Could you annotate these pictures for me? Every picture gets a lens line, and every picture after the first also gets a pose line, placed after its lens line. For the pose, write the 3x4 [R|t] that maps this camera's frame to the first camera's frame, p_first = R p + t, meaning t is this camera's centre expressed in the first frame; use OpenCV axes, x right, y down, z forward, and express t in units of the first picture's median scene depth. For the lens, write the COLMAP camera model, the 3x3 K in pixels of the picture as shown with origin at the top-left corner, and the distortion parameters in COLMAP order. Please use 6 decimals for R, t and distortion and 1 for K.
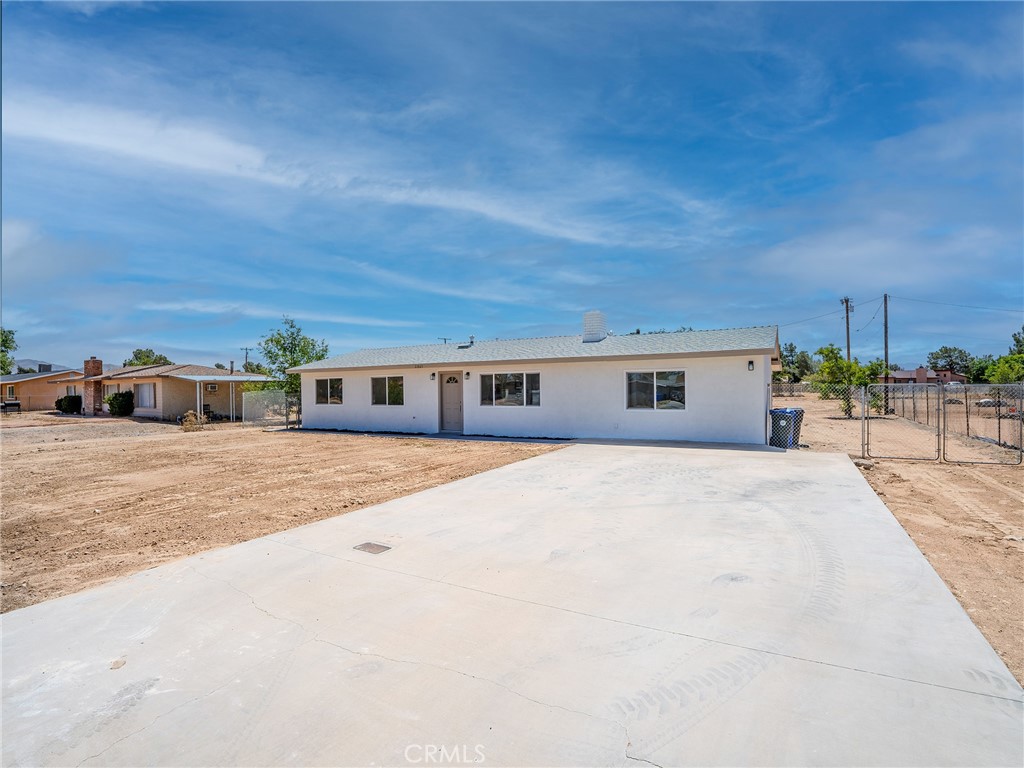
lens RADIAL K [[503.8, 0, 512.1], [0, 503.8, 385.8], [0, 0, 1]] dist [-0.054999, 0.002936]
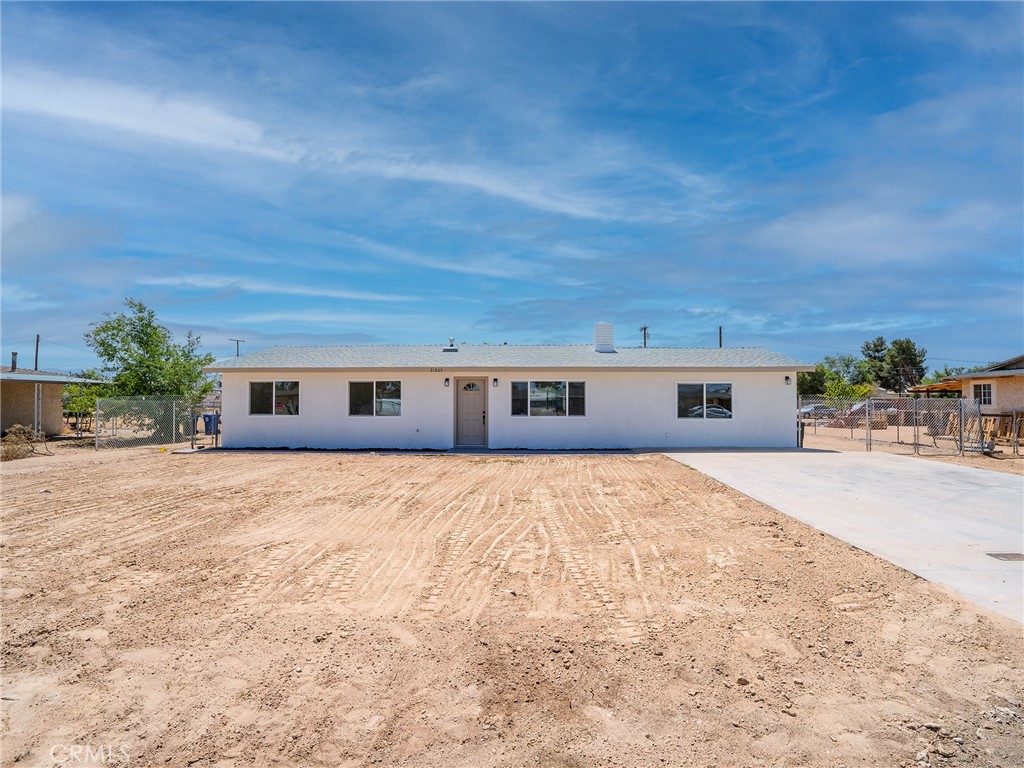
lens RADIAL K [[503.8, 0, 518.4], [0, 503.8, 387.5], [0, 0, 1]] dist [-0.054999, 0.002936]
pose [[0.892162, 0.023612, 0.451098, -0.447612], [-0.014422, 0.999613, -0.023800, 0.009489], [-0.451485, 0.014728, 0.892157, 0.181769]]
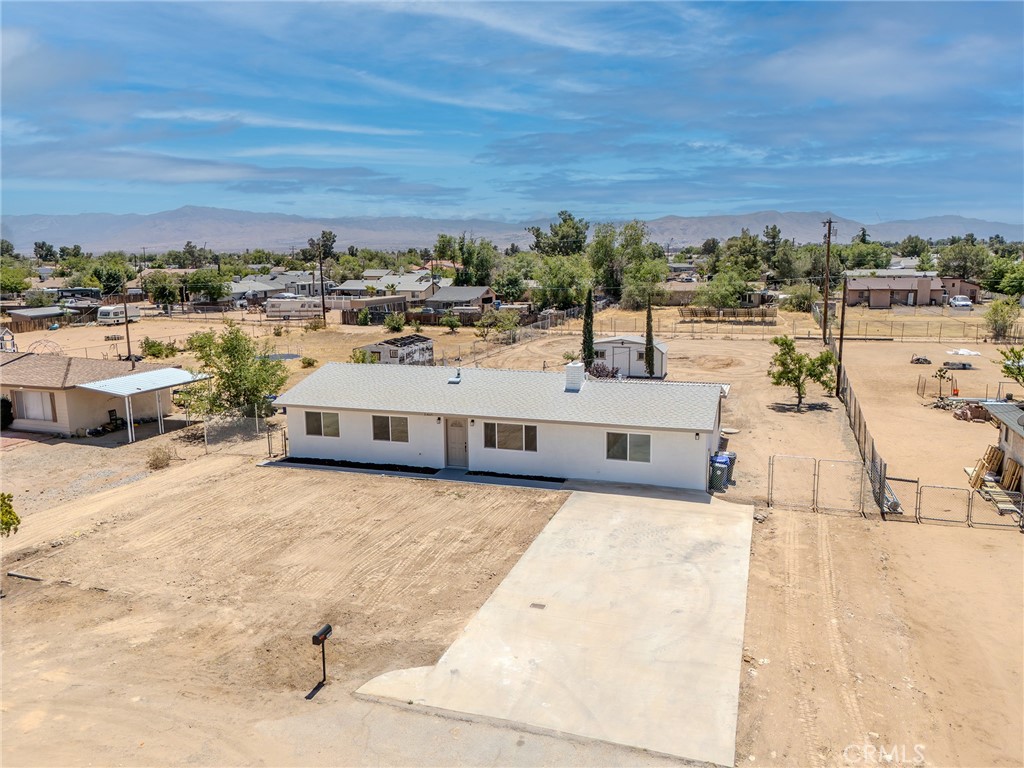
lens RADIAL K [[754.1, 0, 514.0], [0, 754.1, 376.2], [0, 0, 1]] dist [0.067630, -0.062146]
pose [[0.983662, -0.032510, 0.177065, -0.295734], [0.003900, 0.987177, 0.159582, -0.401732], [-0.179982, -0.156284, 0.971175, -0.701415]]
